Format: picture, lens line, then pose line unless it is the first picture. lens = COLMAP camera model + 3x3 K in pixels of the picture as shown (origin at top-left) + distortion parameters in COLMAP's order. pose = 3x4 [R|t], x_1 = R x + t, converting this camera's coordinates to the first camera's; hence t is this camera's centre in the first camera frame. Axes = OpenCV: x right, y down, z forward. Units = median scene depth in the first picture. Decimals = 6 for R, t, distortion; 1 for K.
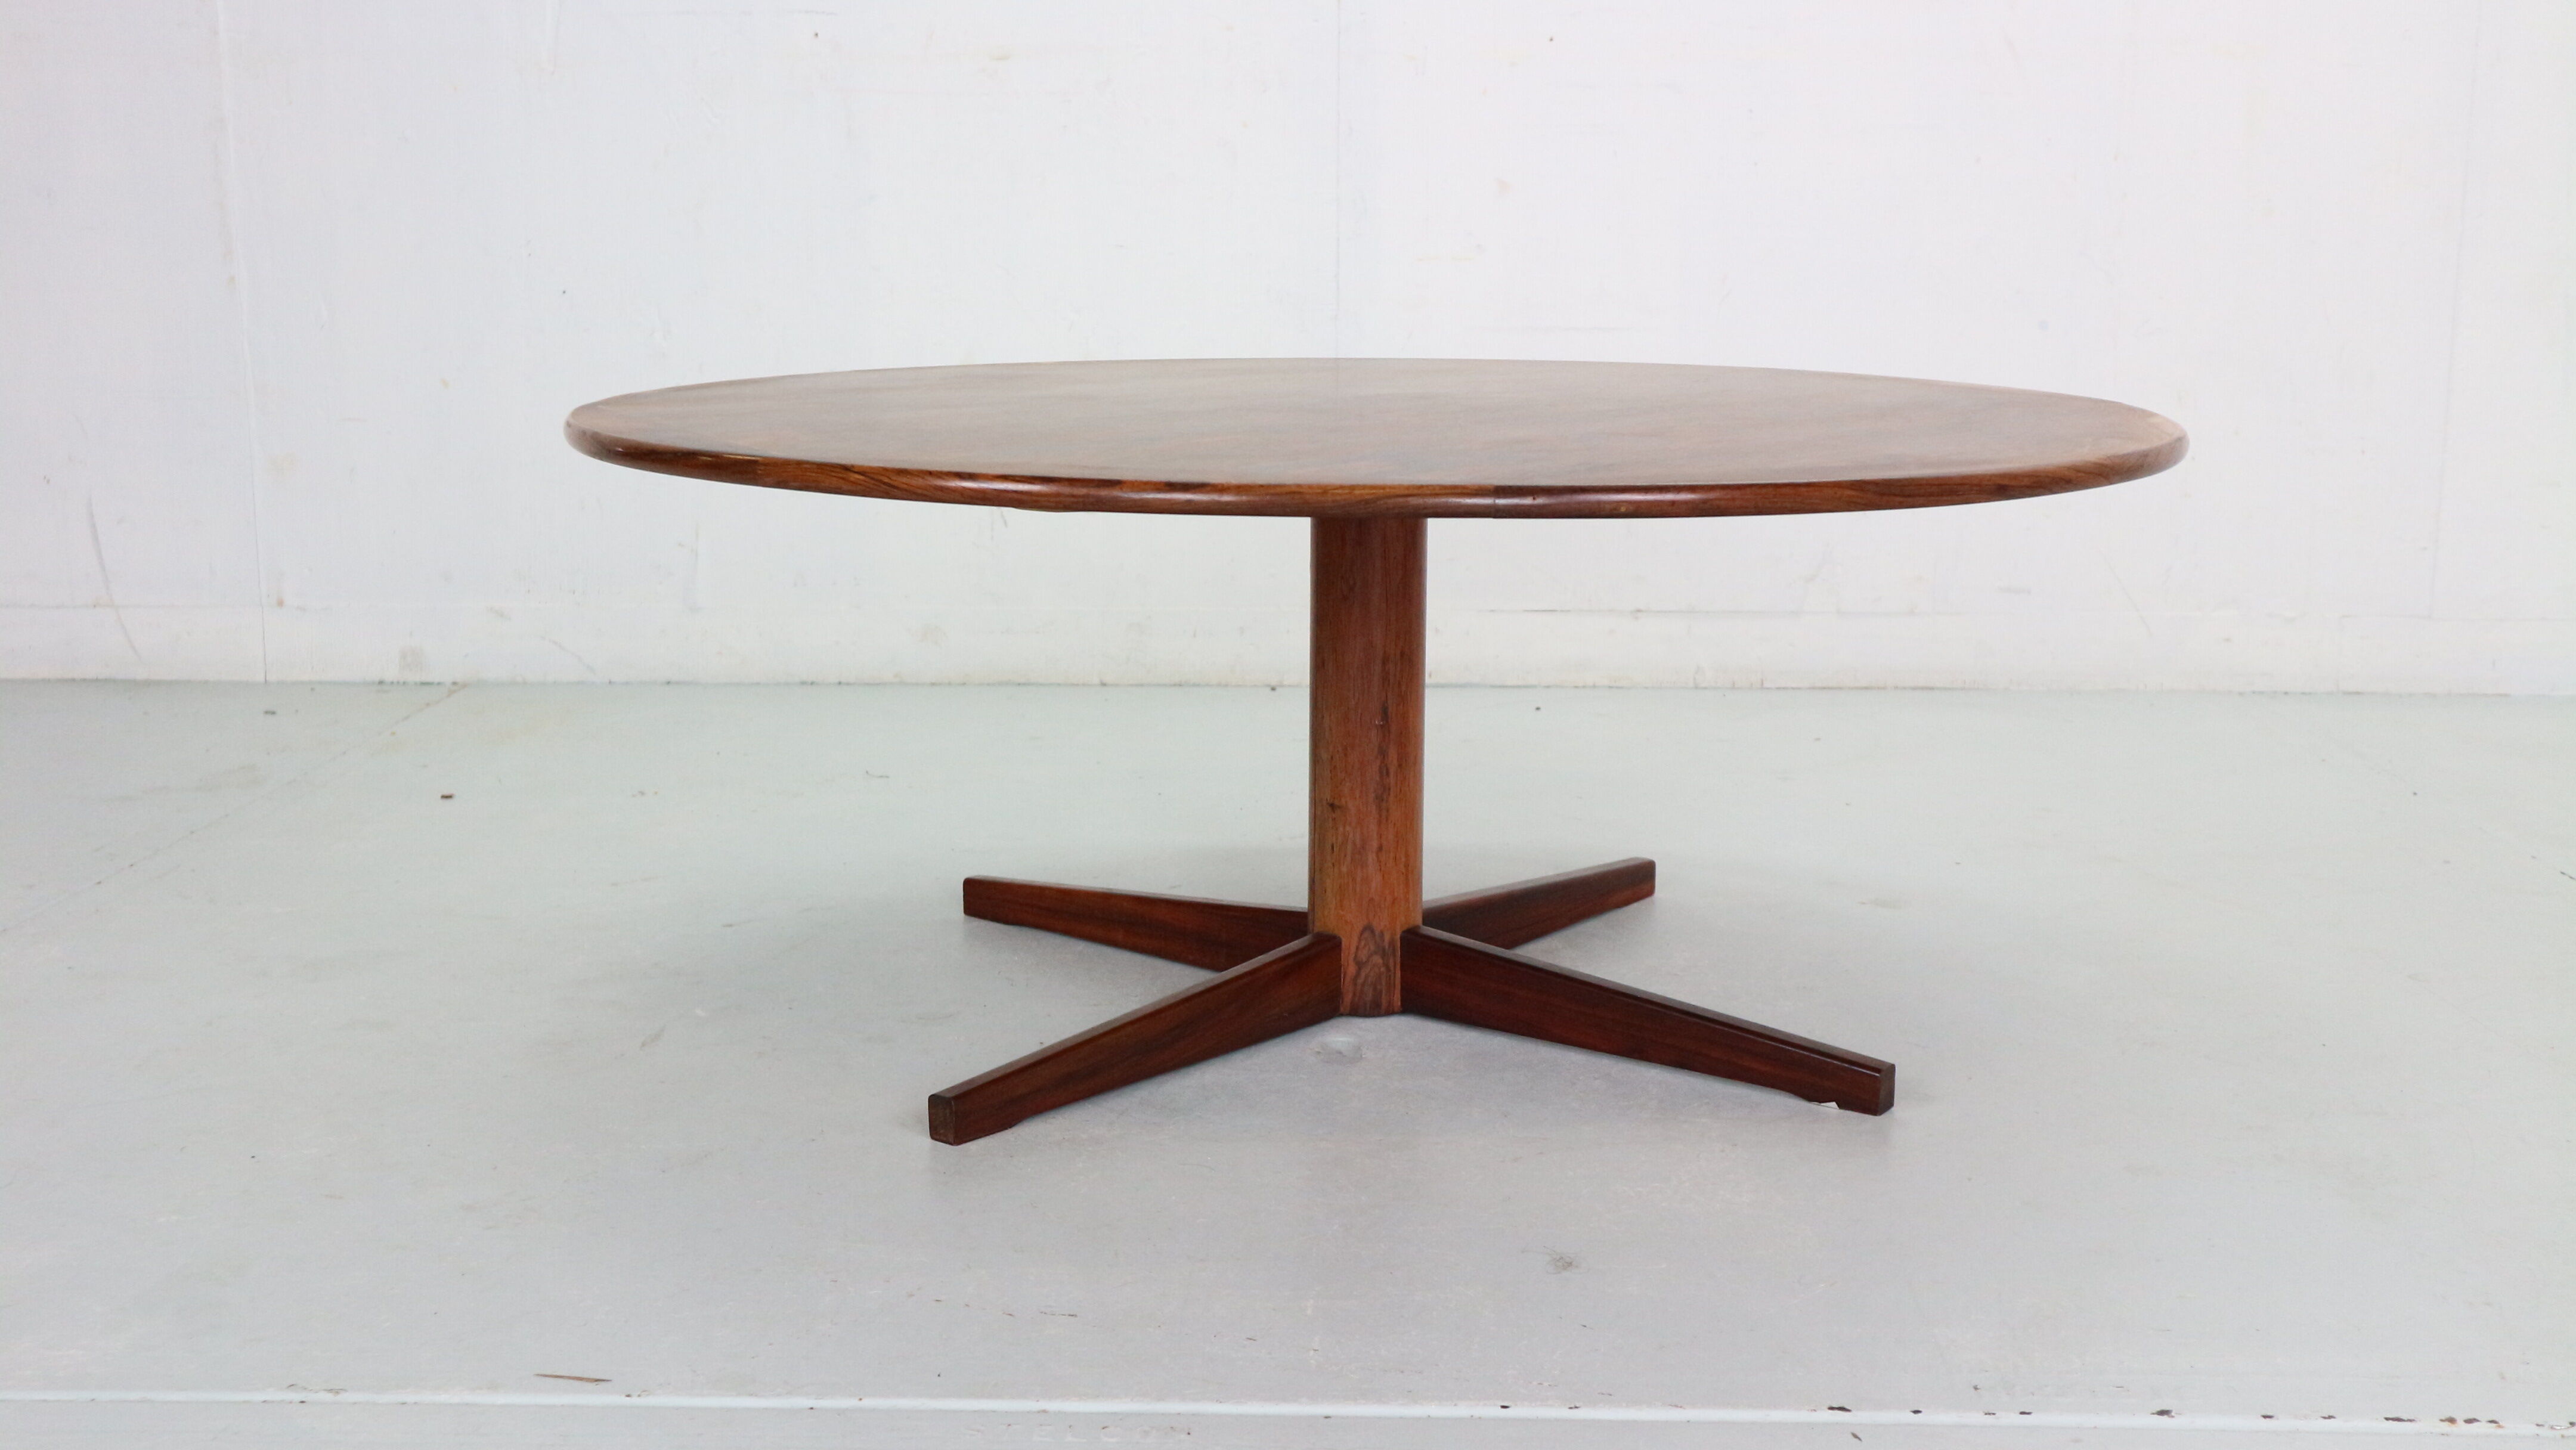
lens RADIAL K [[2808.2, 0, 1299.7], [0, 2808.2, 738.8], [0, 0, 1]] dist [0.017096, 0.000000]
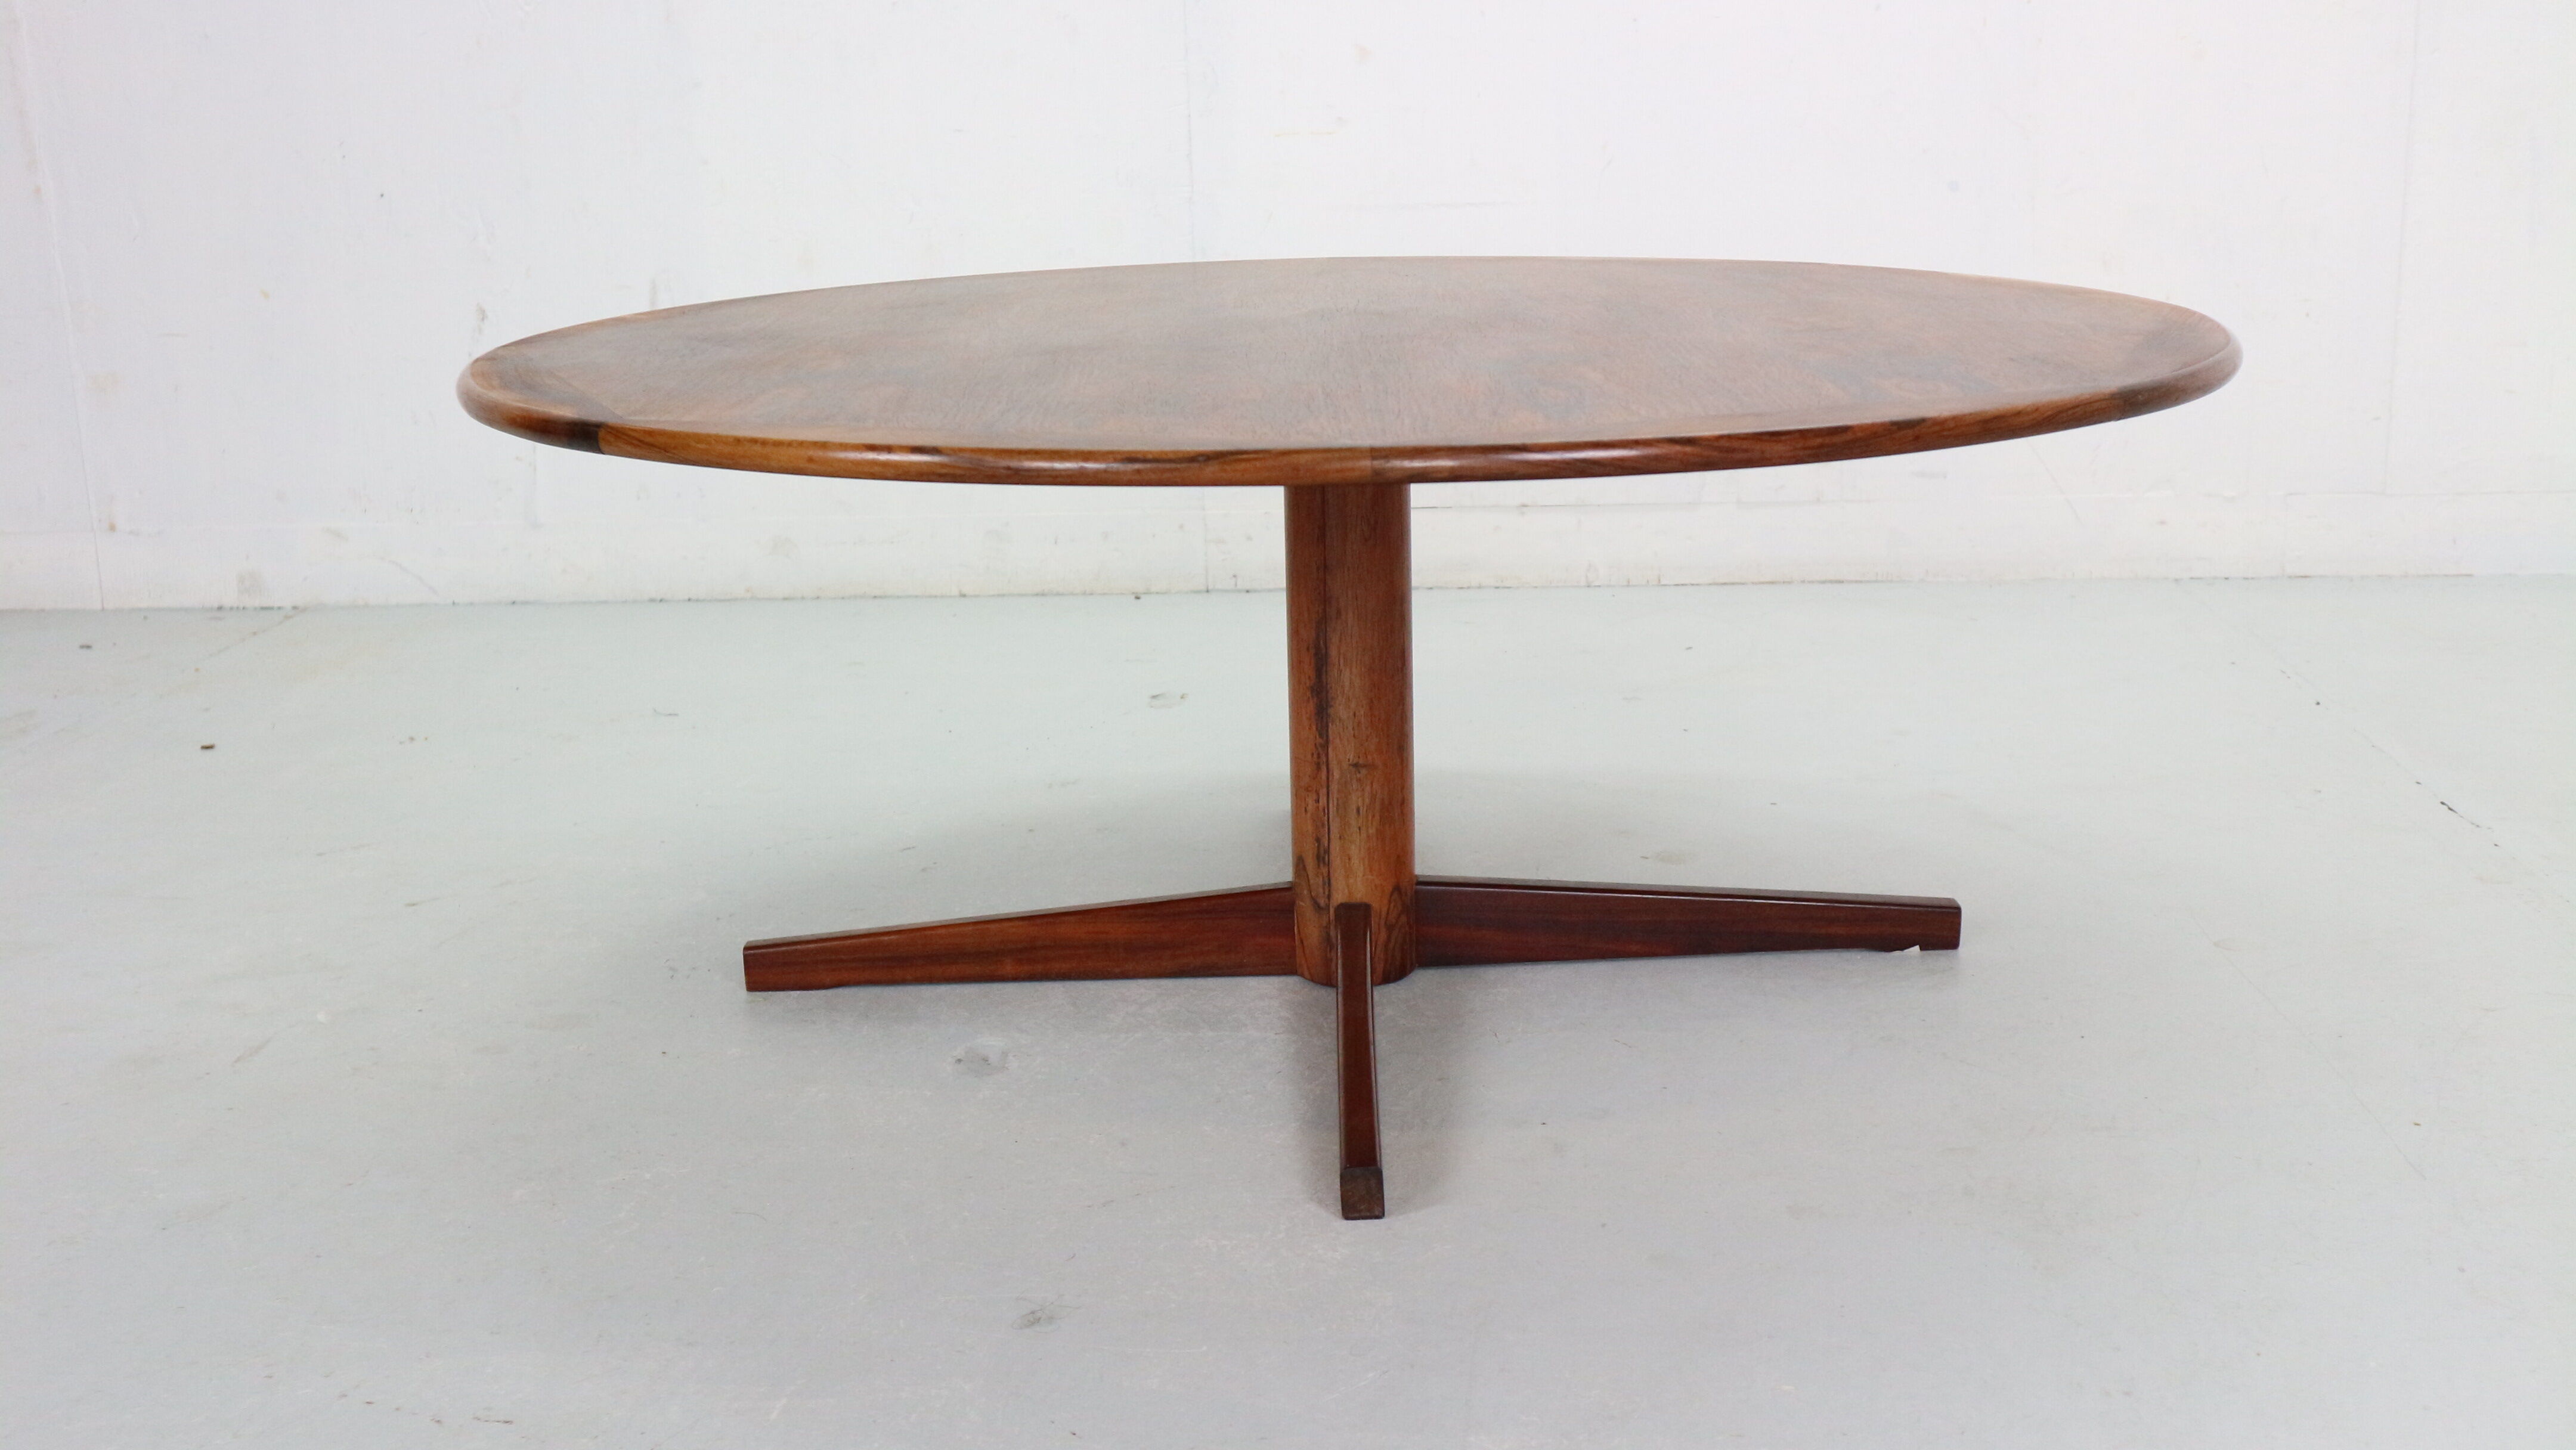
lens RADIAL K [[2808.2, 0, 1301.7], [0, 2808.2, 717.4], [0, 0, 1]] dist [0.017096, 0.000000]
pose [[0.998372, -0.018403, -0.053985, 0.096838], [0.021242, 0.998395, 0.052501, -0.026034], [0.052932, -0.053562, 0.997161, 0.058559]]
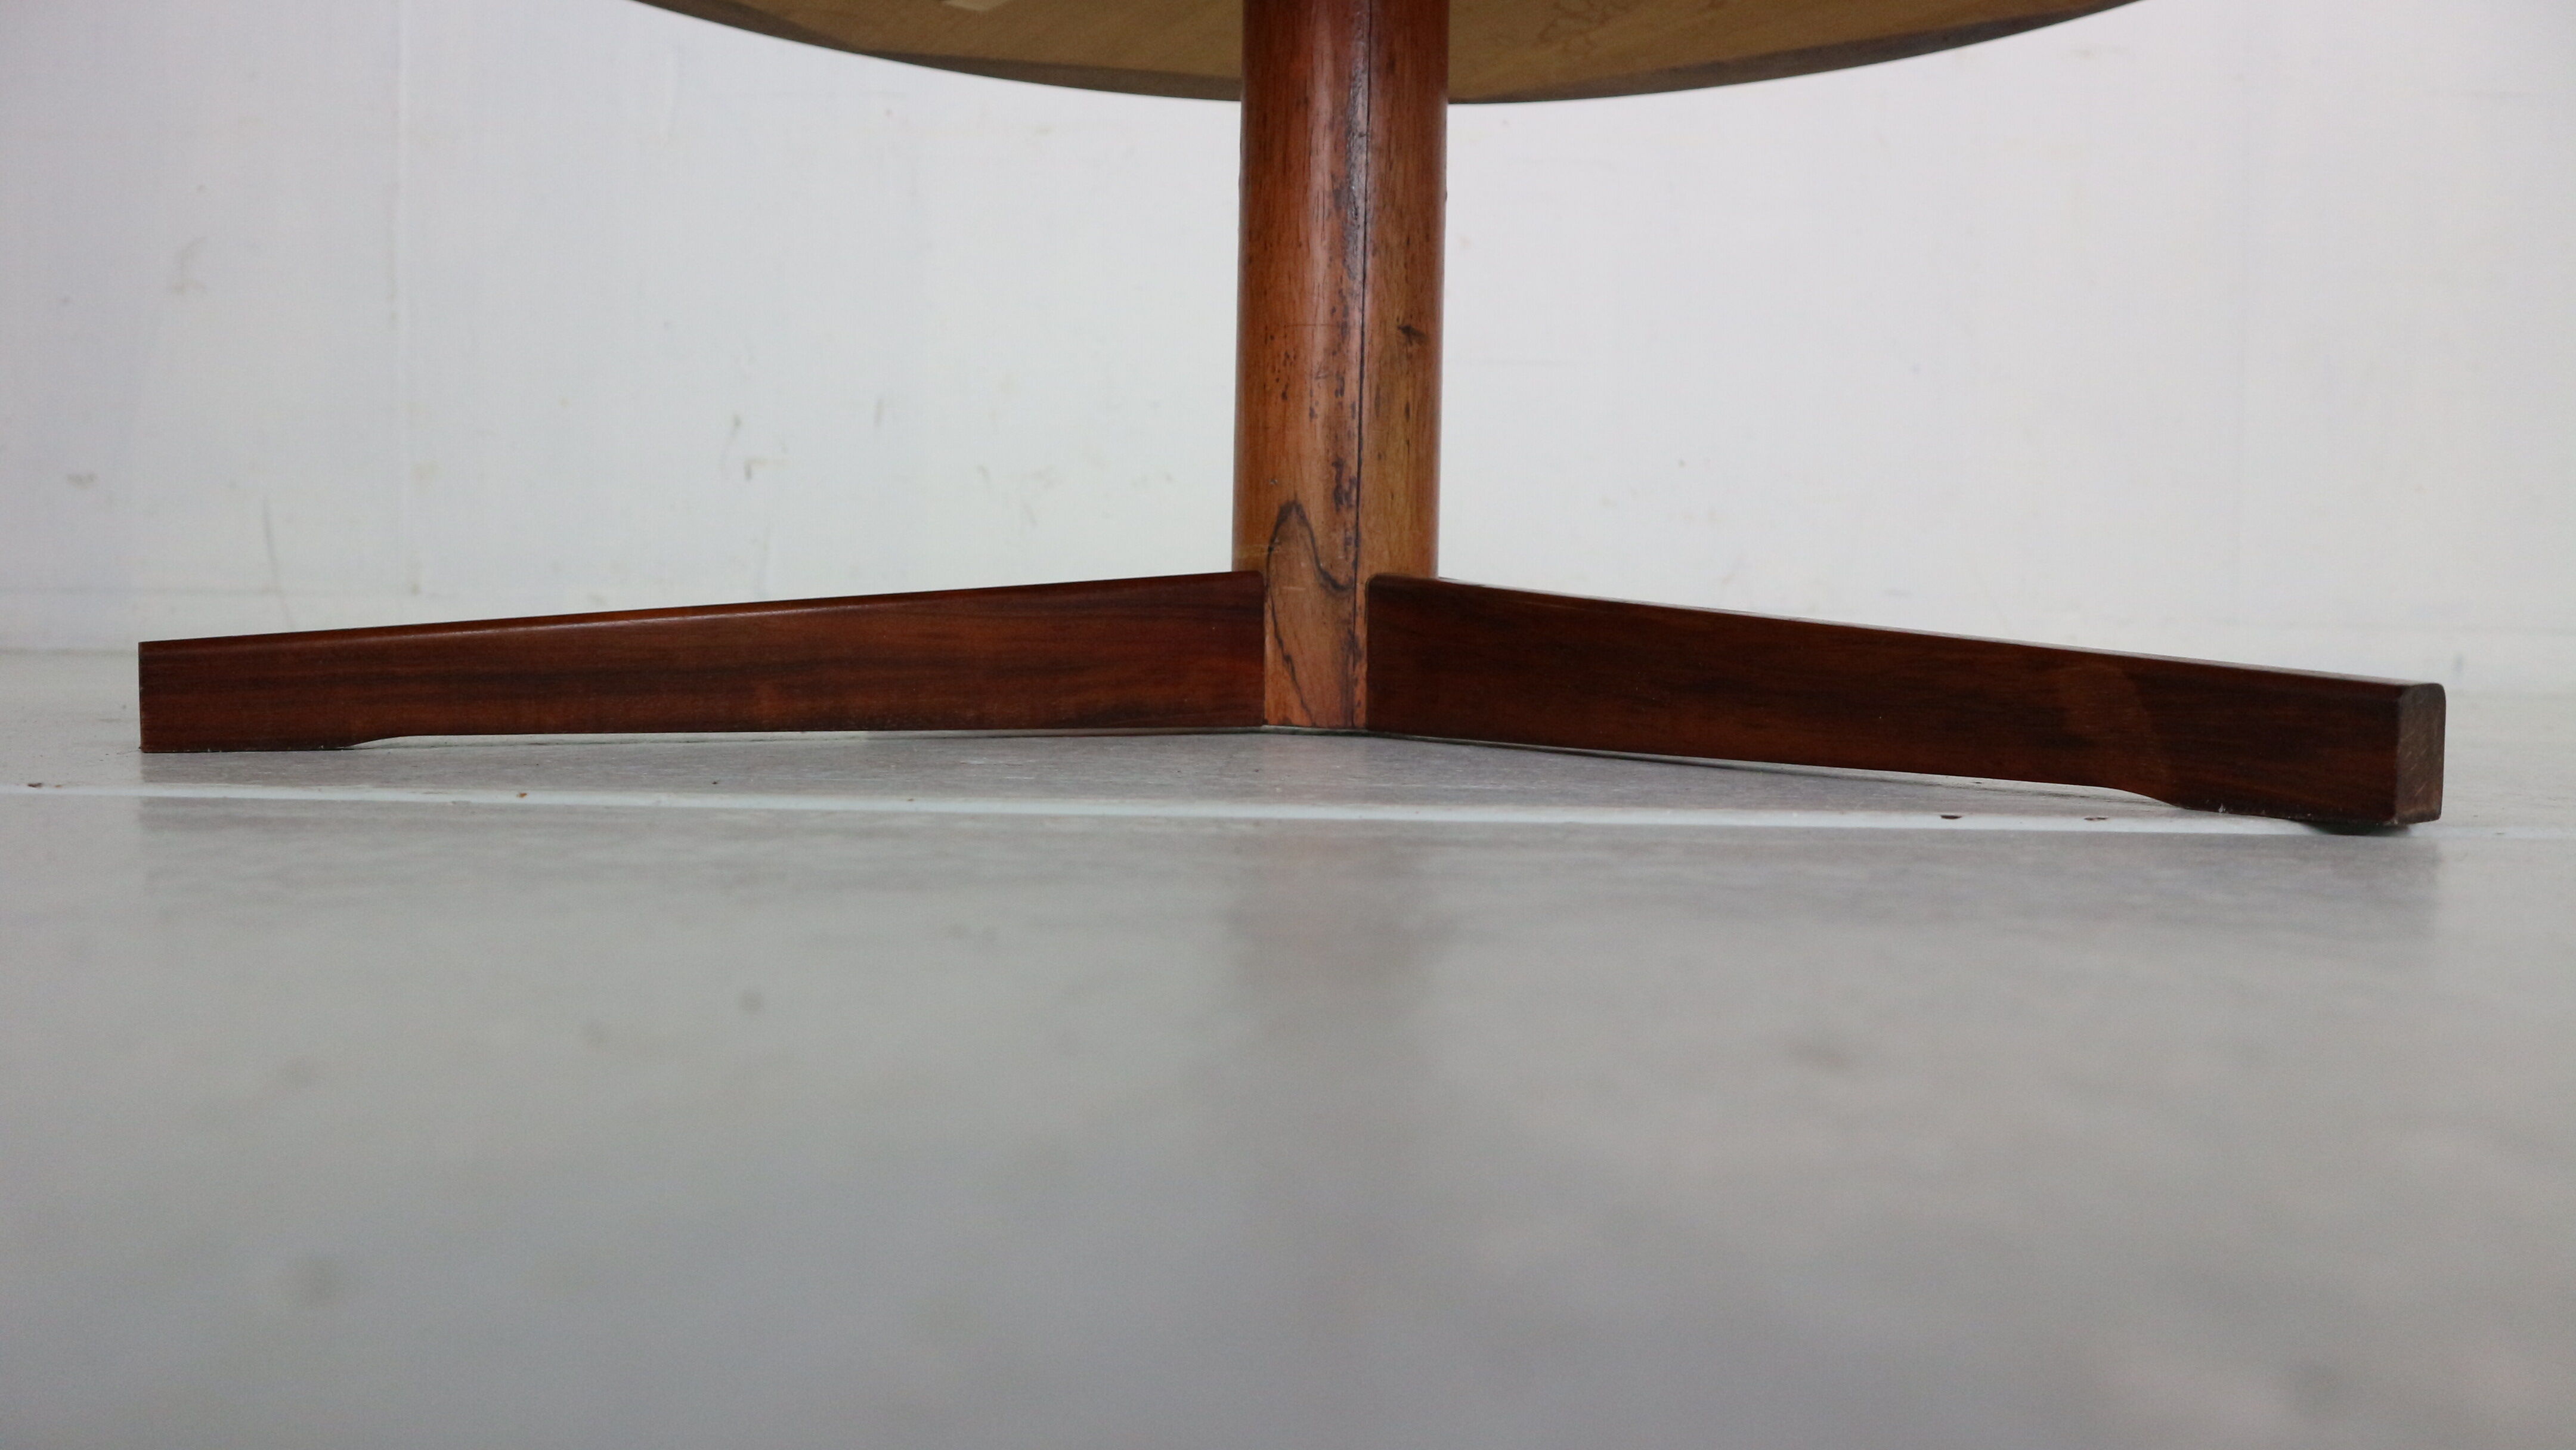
lens RADIAL K [[1463.7, 0, 1362.6], [0, 1463.7, 692.7], [0, 0, 1]] dist [-0.065710, 0.017569]
pose [[0.999478, 0.008326, 0.031220, 0.012541], [-0.003540, 0.988629, -0.150333, 0.083197], [-0.032116, 0.150144, 0.988142, 0.418179]]
